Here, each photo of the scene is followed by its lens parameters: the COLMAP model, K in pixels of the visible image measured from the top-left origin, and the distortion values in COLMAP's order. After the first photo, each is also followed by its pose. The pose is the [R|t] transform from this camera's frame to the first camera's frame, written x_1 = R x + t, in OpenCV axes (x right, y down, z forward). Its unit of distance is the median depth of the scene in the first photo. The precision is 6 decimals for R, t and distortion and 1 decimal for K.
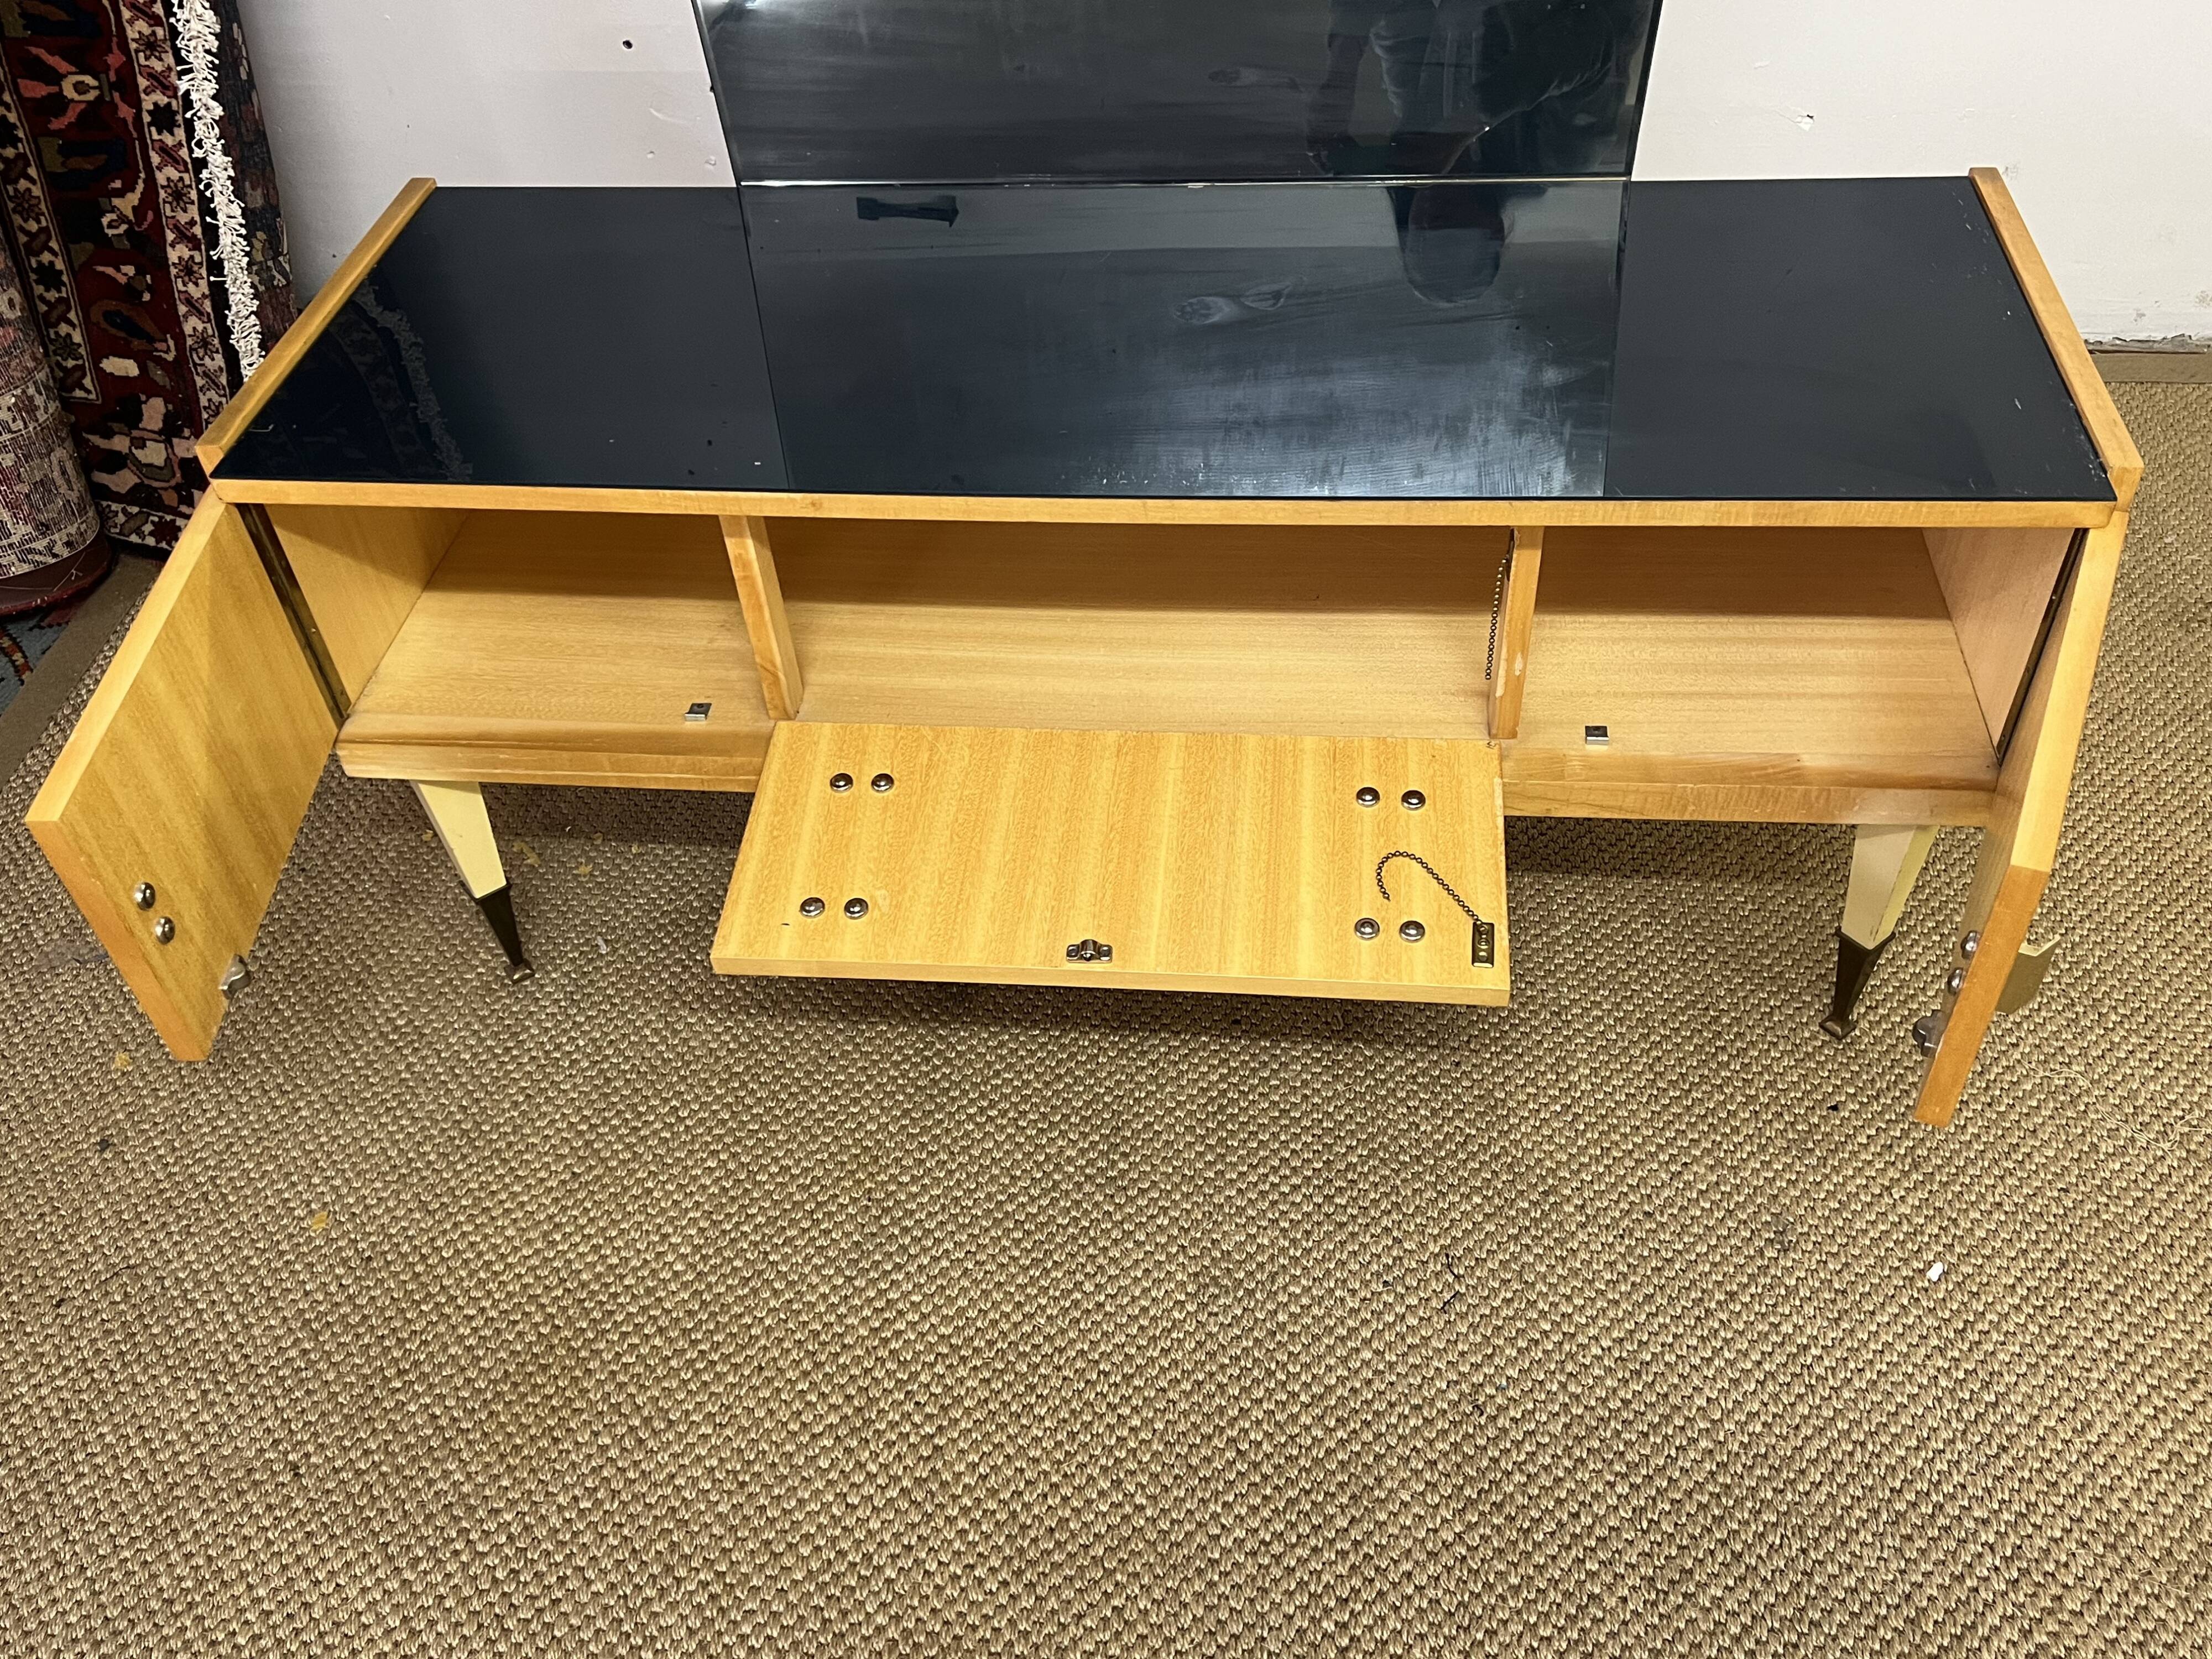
lens RADIAL K [[1892.9, 0, 1137.6], [0, 1892.9, 820.2], [0, 0, 1]] dist [0.048251, -0.056610]
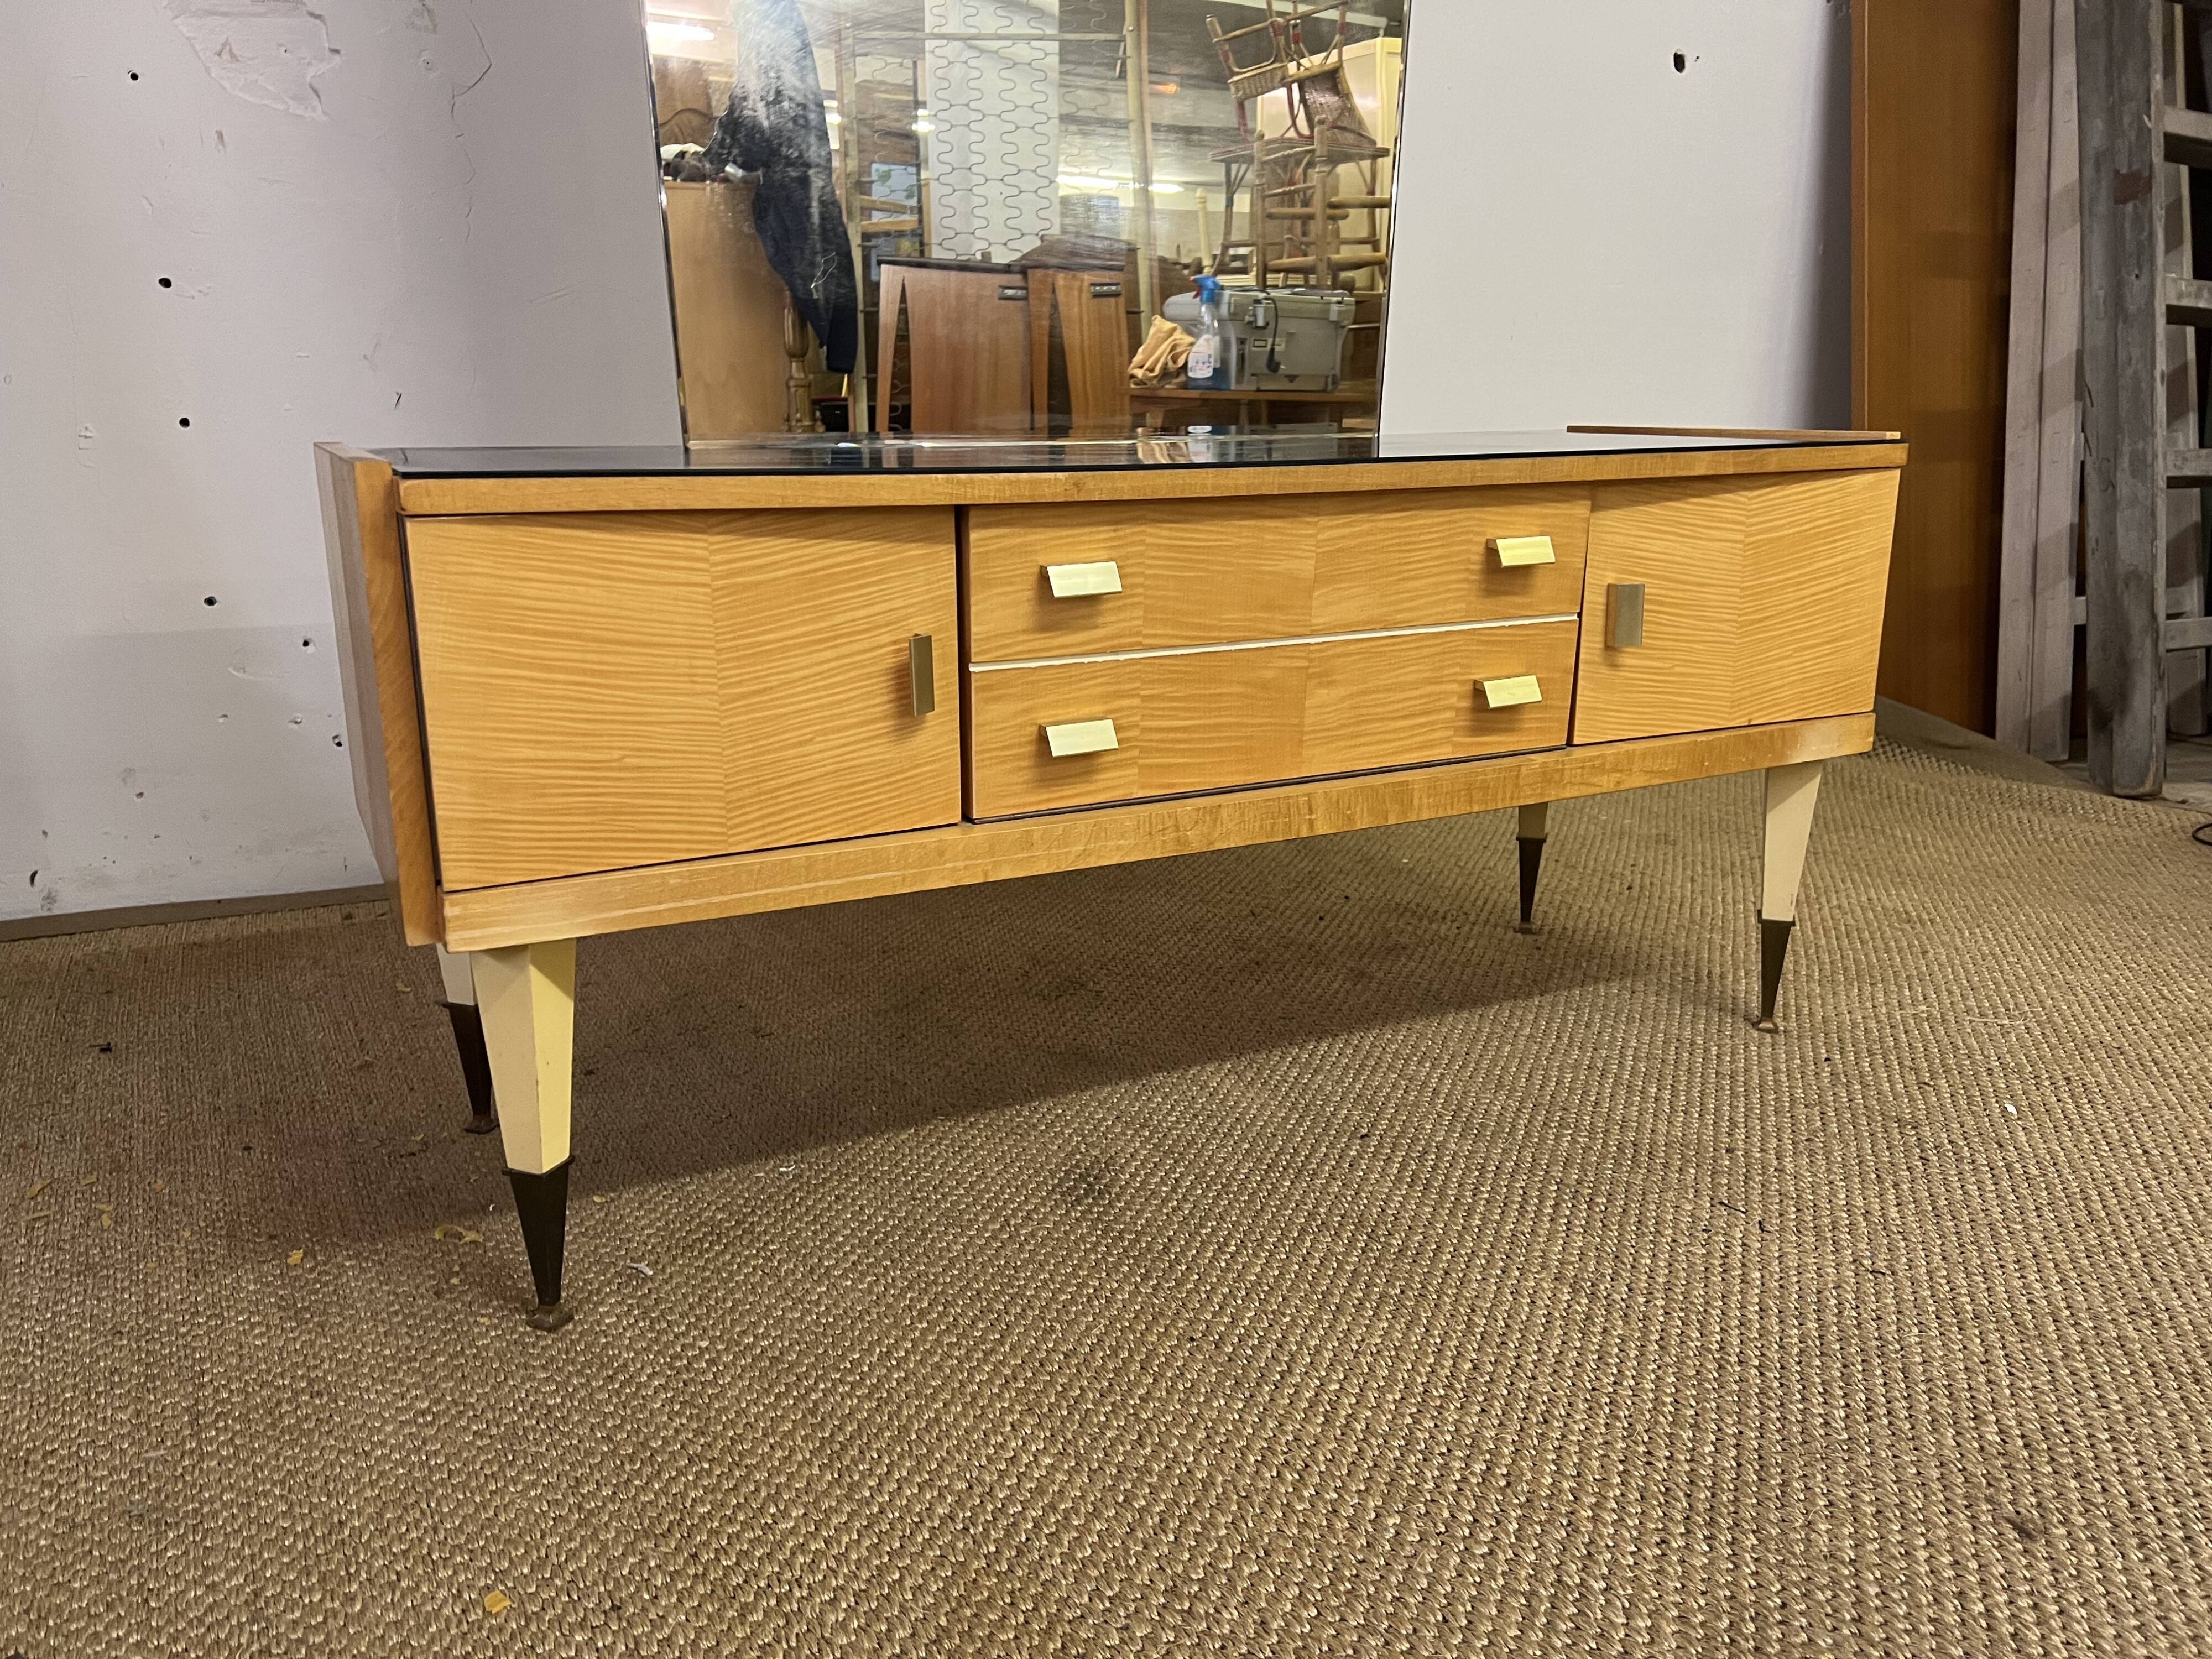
lens RADIAL K [[1662.8, 0, 1107.1], [0, 1662.8, 837.9], [0, 0, 1]] dist [0.050658, -0.058580]
pose [[0.835519, -0.090646, 0.541932, -0.534154], [0.349556, 0.848659, -0.396974, 0.283871], [-0.423932, 0.521115, 0.740757, 0.358129]]
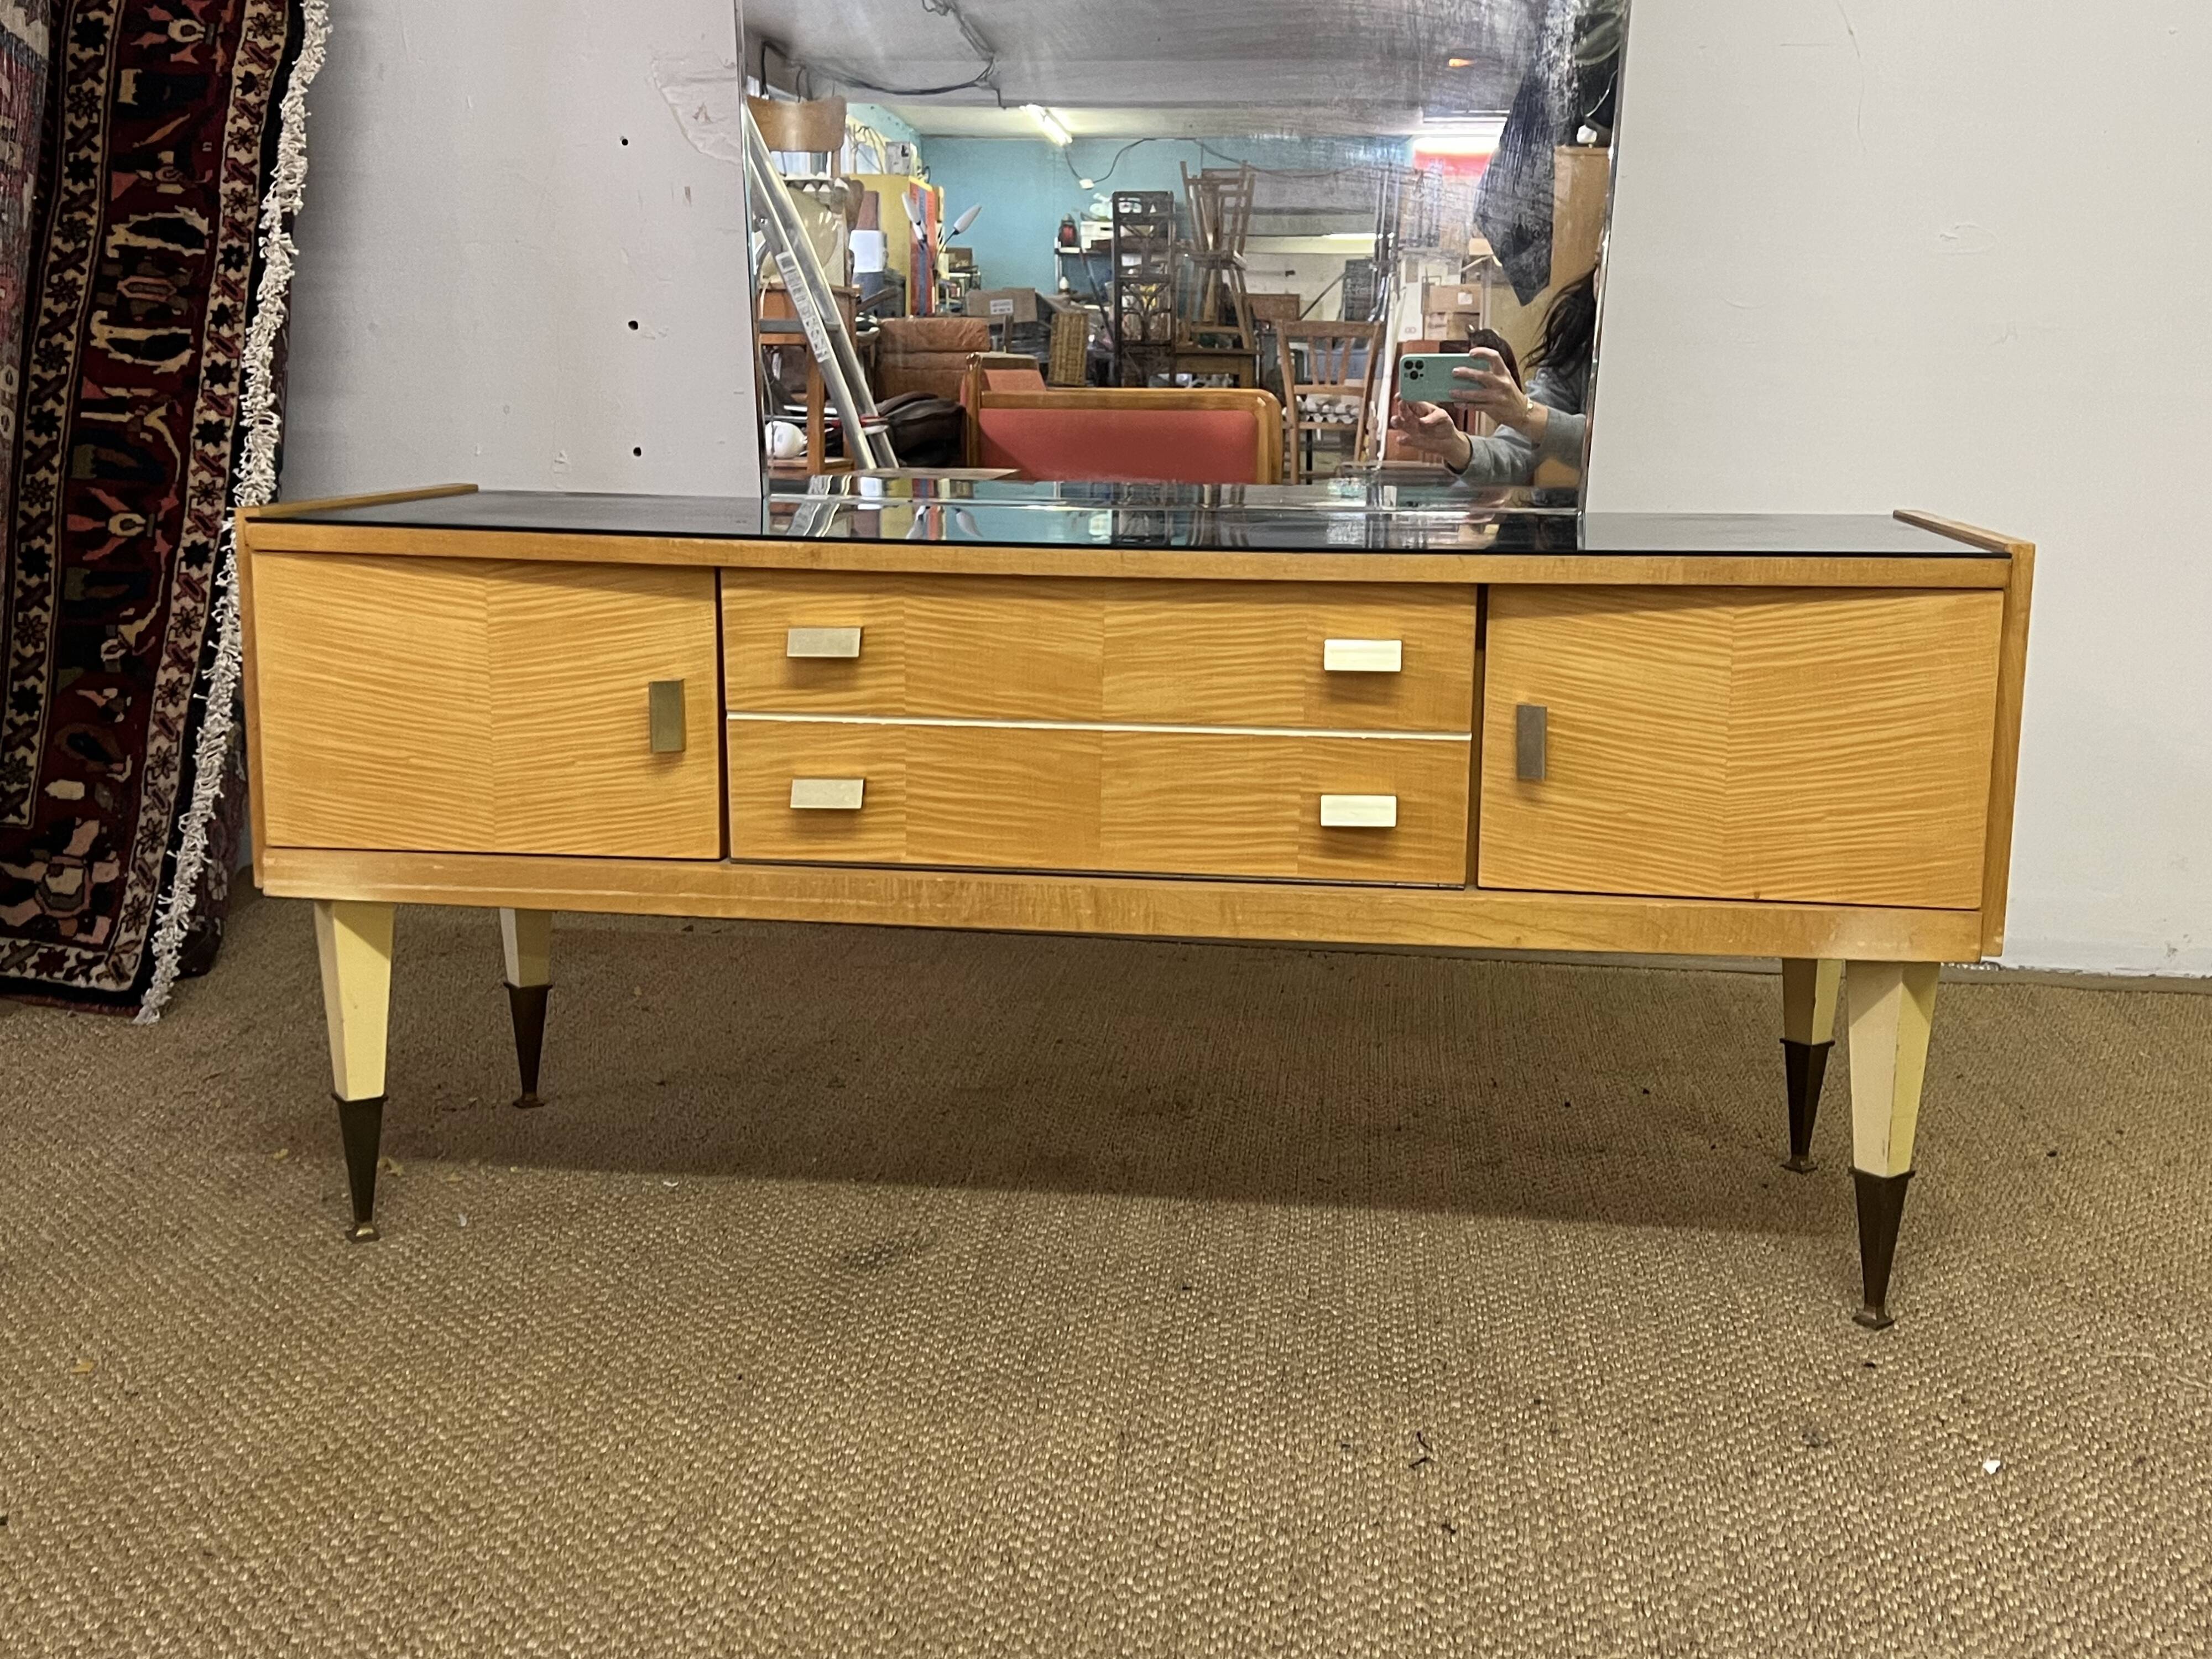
lens RADIAL K [[2425.7, 0, 1126.8], [0, 2425.7, 798.1], [0, 0, 1]] dist [0.030219, 0.000000]
pose [[0.997568, 0.068235, -0.014247, 0.027955], [-0.064617, 0.828535, -0.556196, 0.567033], [-0.026148, 0.555764, 0.830929, -0.049864]]
